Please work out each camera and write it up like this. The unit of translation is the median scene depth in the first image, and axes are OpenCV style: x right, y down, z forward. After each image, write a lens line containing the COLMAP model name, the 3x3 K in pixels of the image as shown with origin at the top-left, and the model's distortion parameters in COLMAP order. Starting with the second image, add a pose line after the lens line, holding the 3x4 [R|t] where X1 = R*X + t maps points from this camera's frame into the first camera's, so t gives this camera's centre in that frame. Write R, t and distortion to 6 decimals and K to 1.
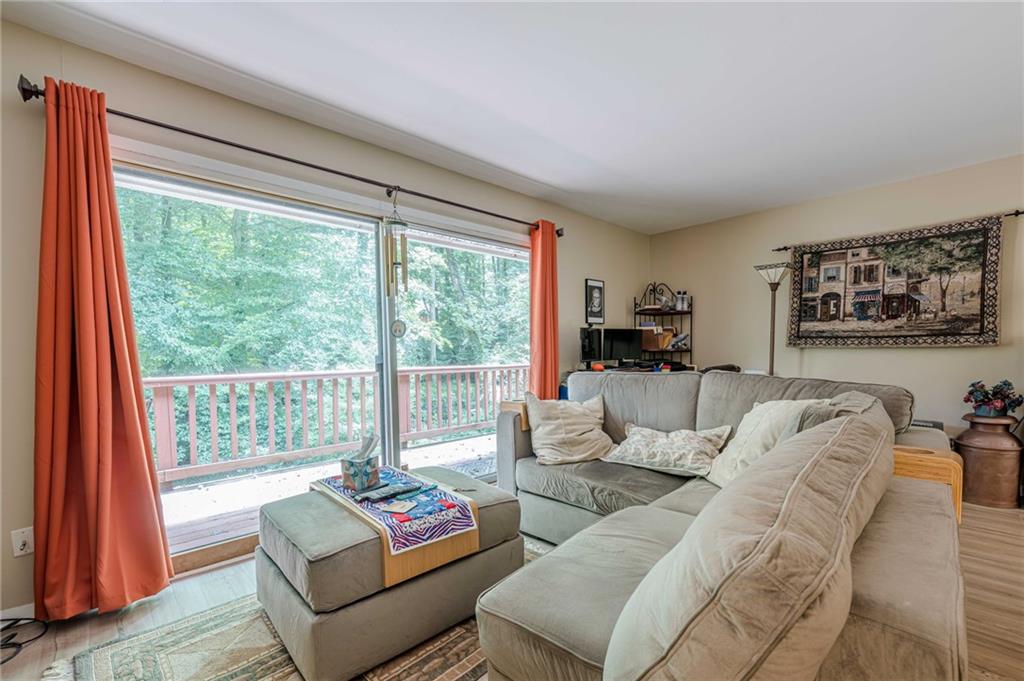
lens RADIAL K [[440.8, 0, 512.0], [0, 440.8, 340.5], [0, 0, 1]] dist [0.000046, 0.000004]
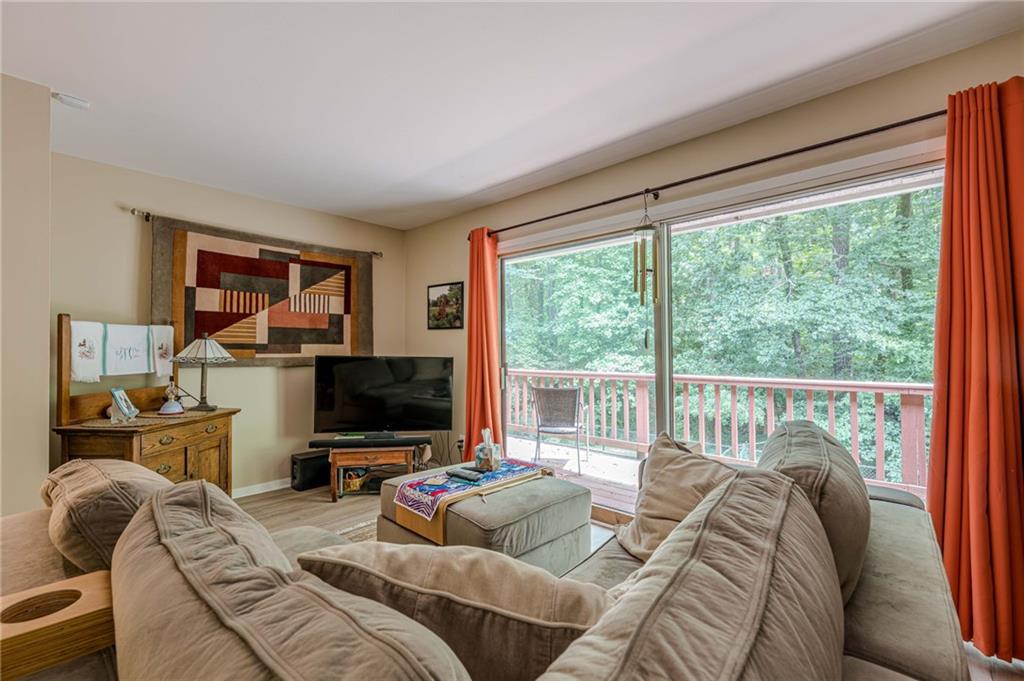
lens RADIAL K [[410.7, 0, 512.8], [0, 410.7, 334.1], [0, 0, 1]] dist [0.000763, 0.000012]
pose [[0.087610, -0.025507, -0.995828, 0.666296], [0.026606, 0.999375, -0.023257, -0.030273], [0.995799, -0.024458, 0.088234, 0.715203]]
